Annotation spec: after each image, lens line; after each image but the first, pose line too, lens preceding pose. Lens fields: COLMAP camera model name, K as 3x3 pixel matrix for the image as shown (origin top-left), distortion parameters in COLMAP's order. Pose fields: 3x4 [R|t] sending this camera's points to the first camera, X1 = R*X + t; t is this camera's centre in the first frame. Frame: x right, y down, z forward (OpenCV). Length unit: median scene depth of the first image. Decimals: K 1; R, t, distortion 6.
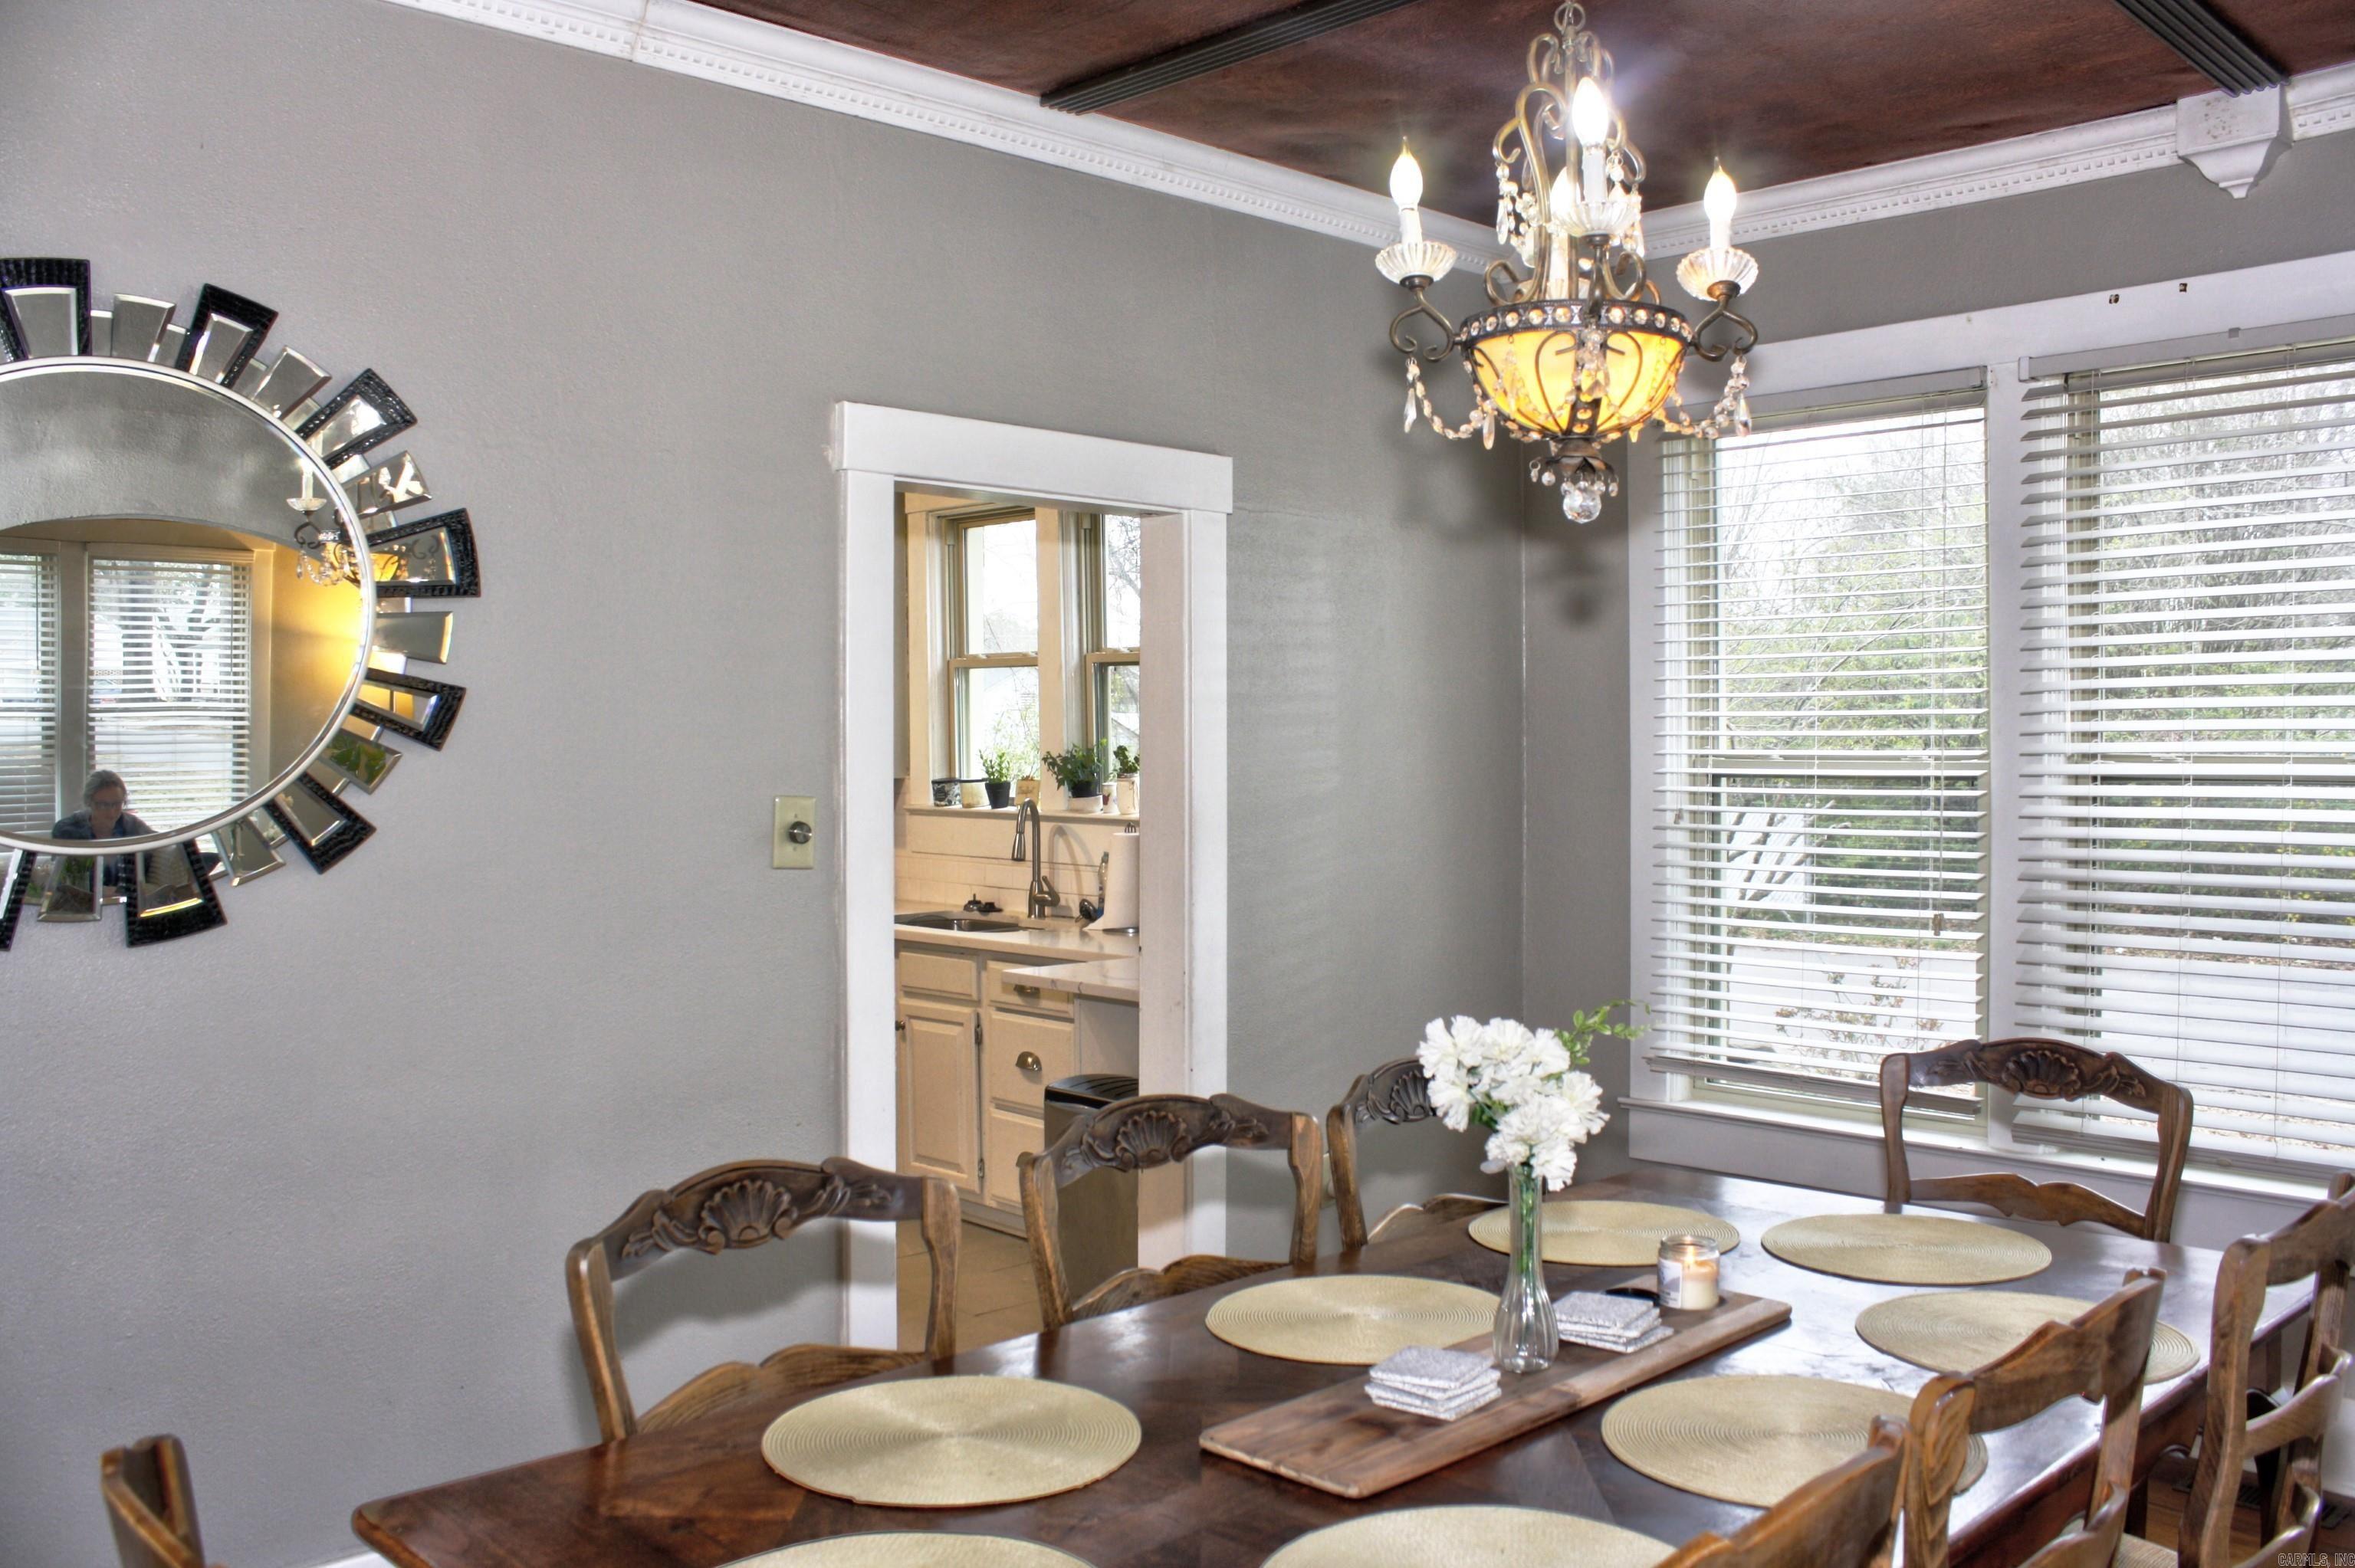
lens RADIAL K [[1975.3, 0, 1182.8], [0, 1975.3, 781.5], [0, 0, 1]] dist [-0.123018, 0.075239]
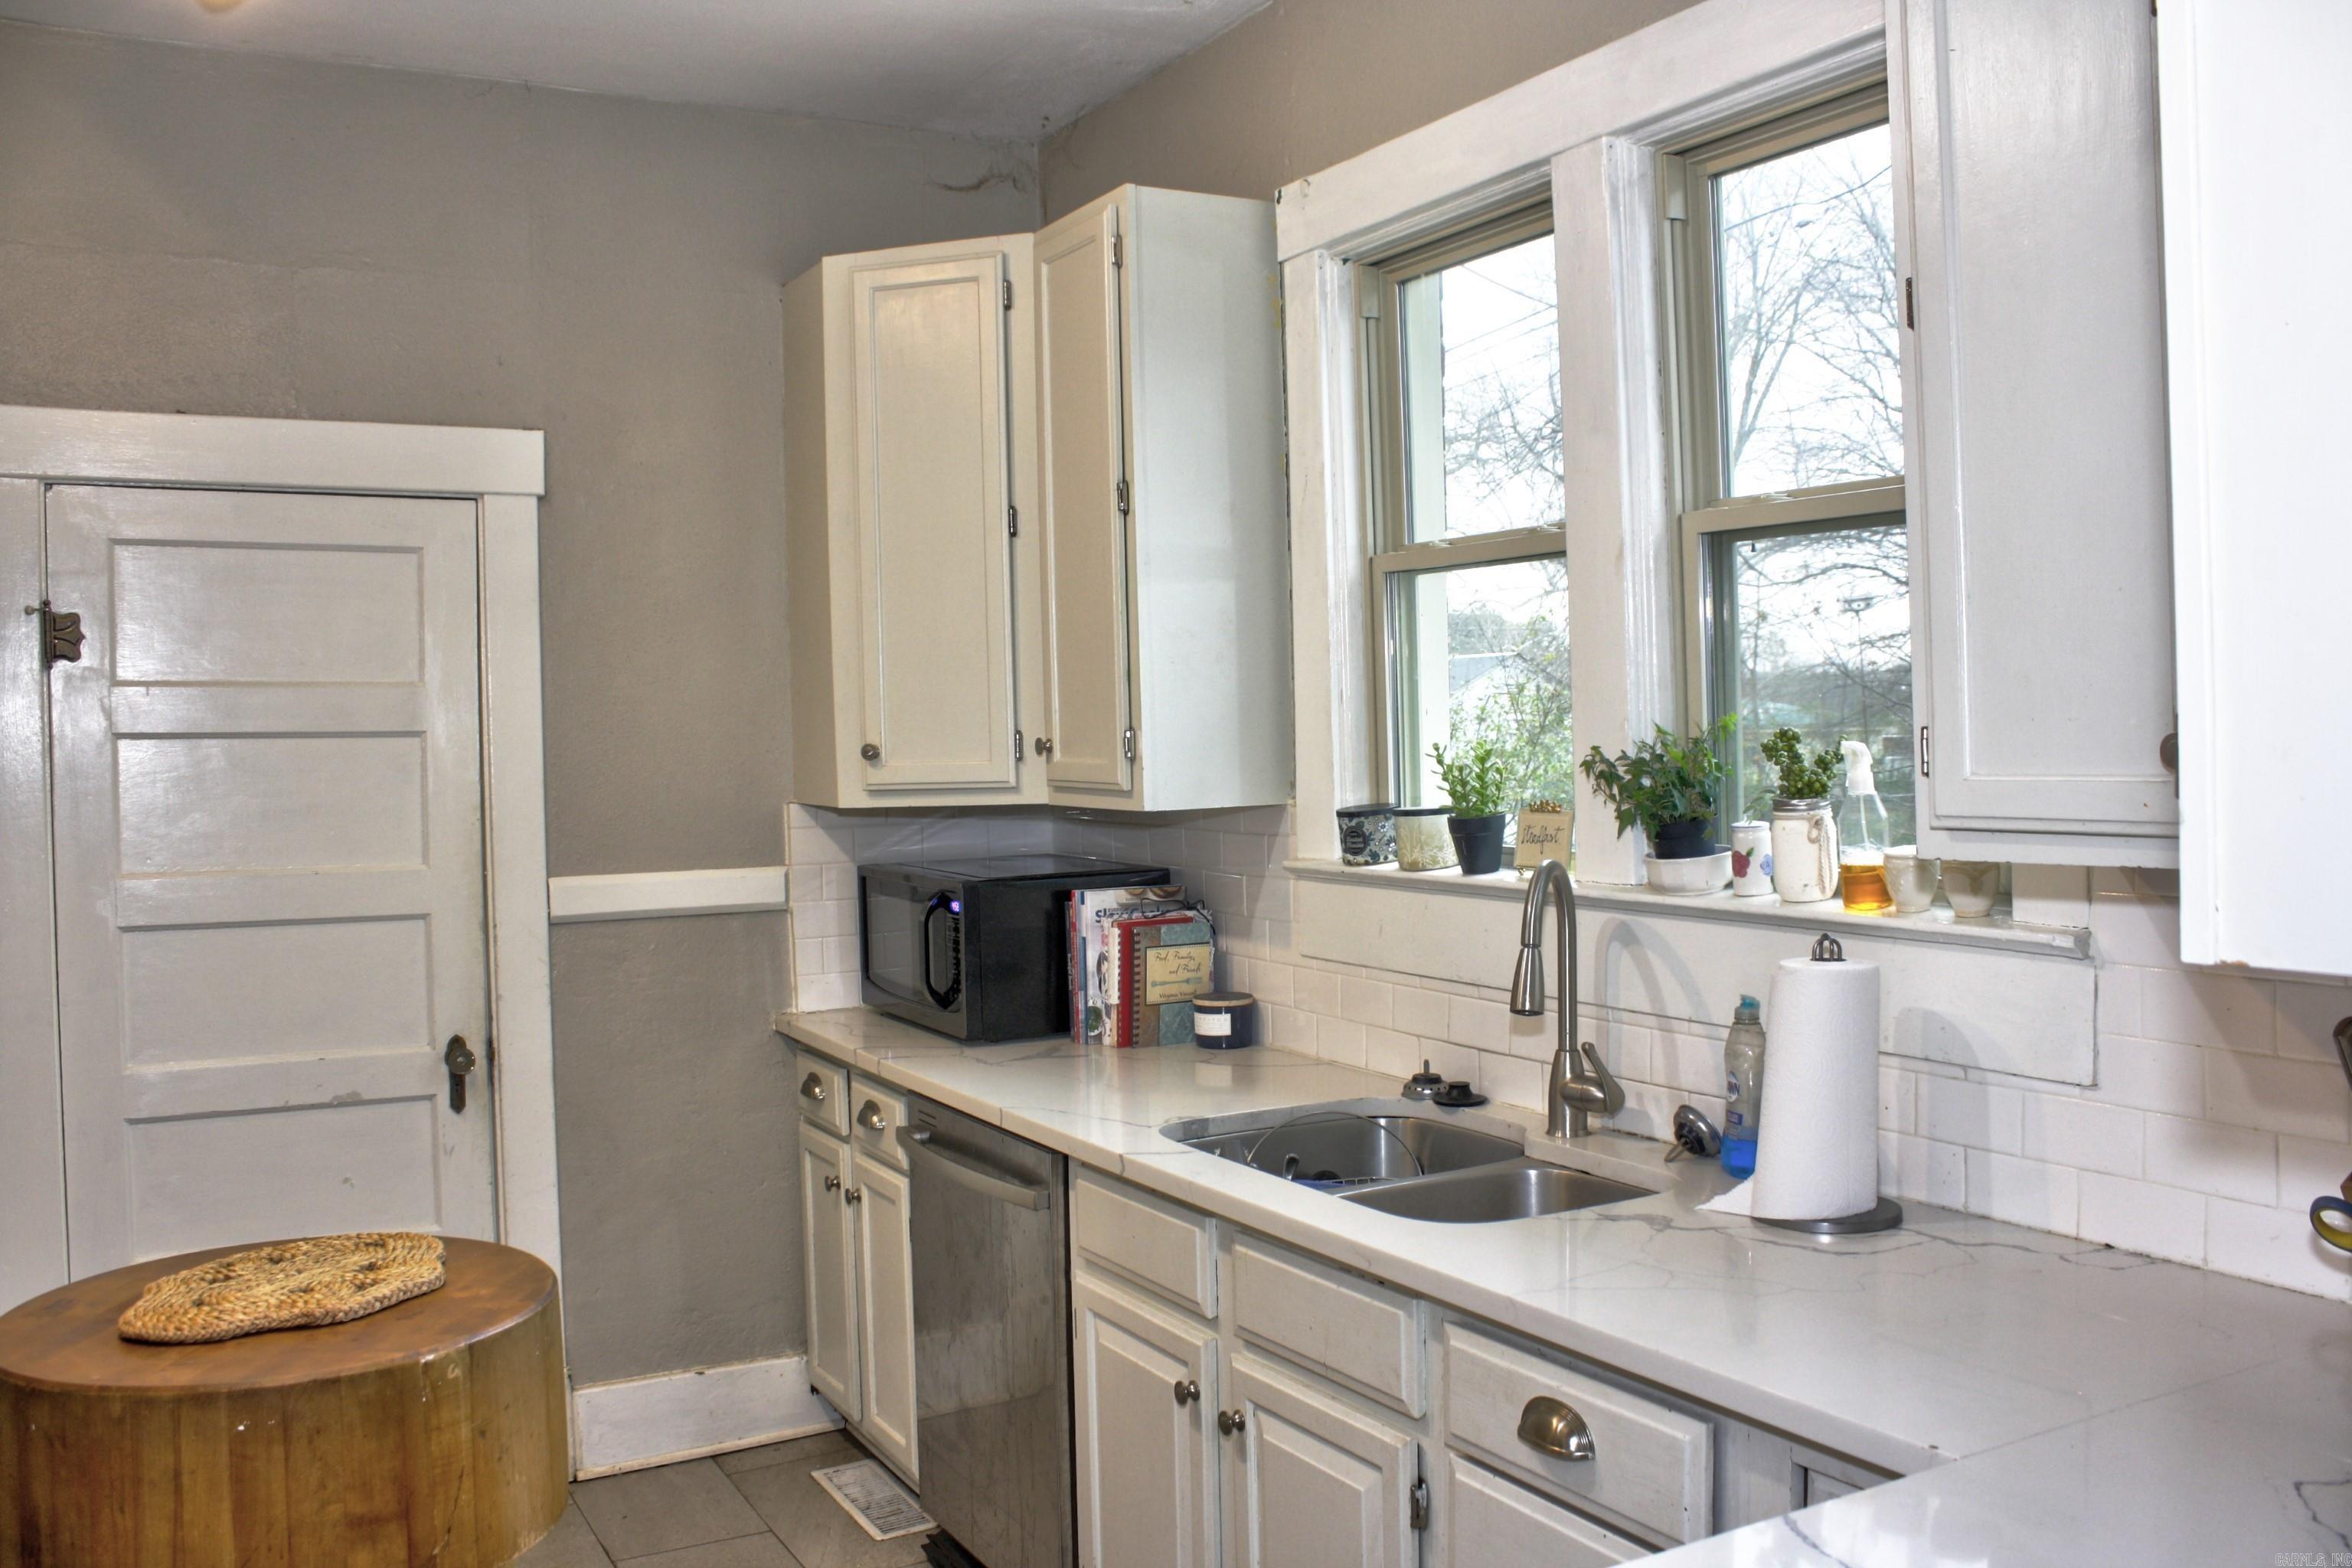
lens RADIAL K [[1973.1, 0, 1179.6], [0, 1973.1, 774.6], [0, 0, 1]] dist [-0.123018, 0.075239]
pose [[0.969537, -0.007258, -0.244839, -0.051258], [0.007218, 0.999973, -0.001063, -0.009243], [0.244840, -0.000737, 0.969563, 0.567470]]
